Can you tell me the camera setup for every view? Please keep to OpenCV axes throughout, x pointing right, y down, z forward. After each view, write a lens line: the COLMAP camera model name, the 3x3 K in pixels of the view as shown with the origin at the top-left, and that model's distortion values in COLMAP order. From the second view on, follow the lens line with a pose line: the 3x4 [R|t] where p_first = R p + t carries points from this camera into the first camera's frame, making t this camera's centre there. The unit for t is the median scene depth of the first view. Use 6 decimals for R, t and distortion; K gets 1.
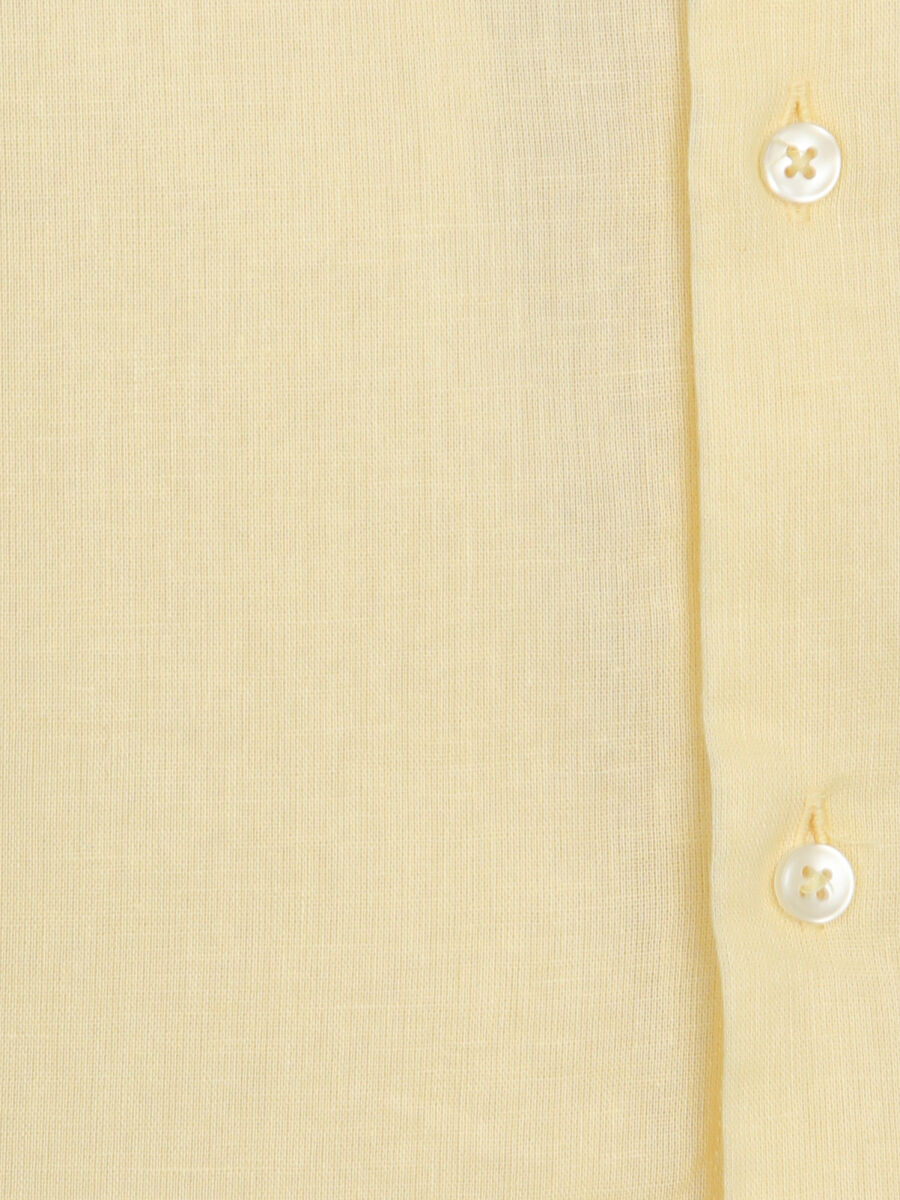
lens RADIAL K [[6986.5, 0, 450.0], [0, 6986.5, 600.0], [0, 0, 1]] dist [0.275786, 26.979506]
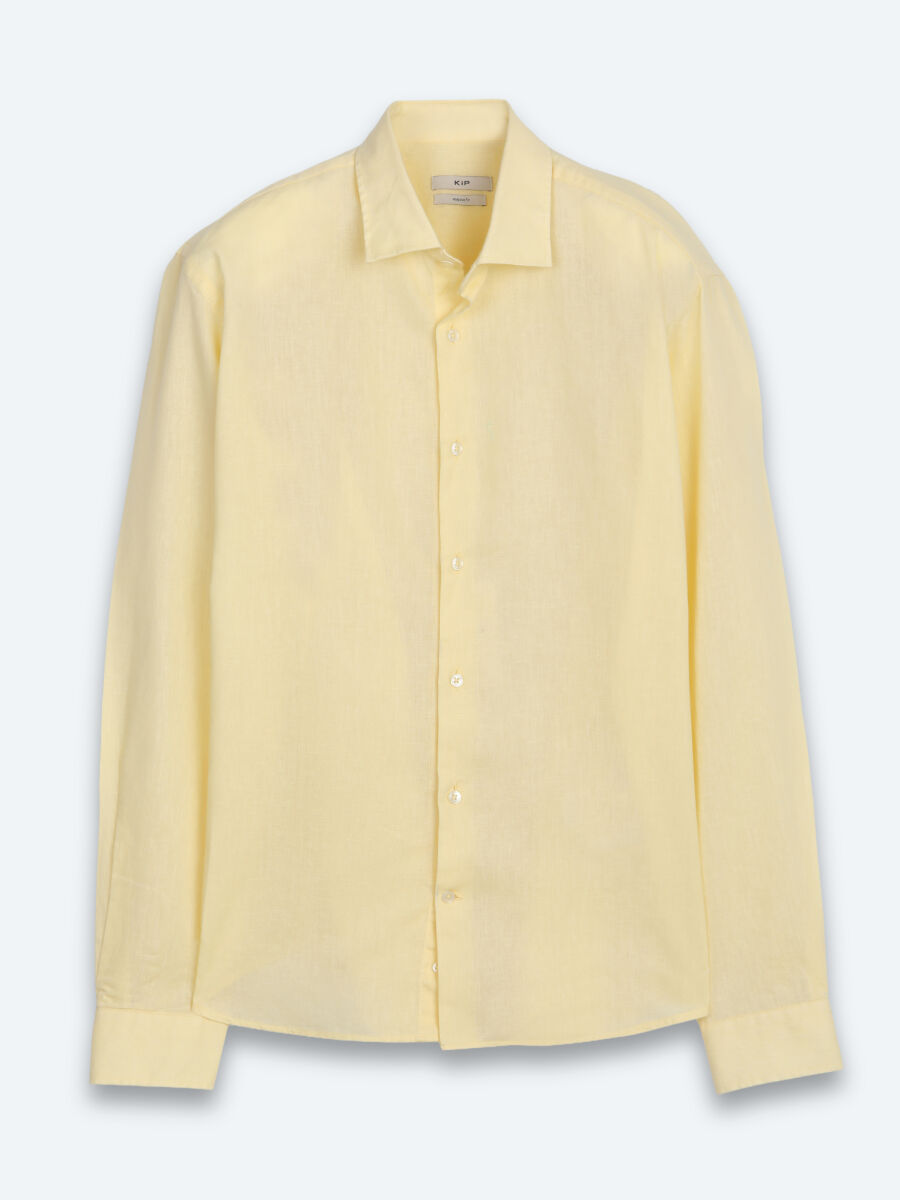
lens RADIAL K [[3132.1, 0, 450.0], [0, 3132.1, 600.0], [0, 0, 1]] dist [-0.102884, -0.415537]
pose [[0.998552, 0.039310, 0.036716, -0.059901], [-0.037452, 0.998047, -0.050003, 0.005267], [-0.038610, 0.048555, 0.998074, -1.759018]]
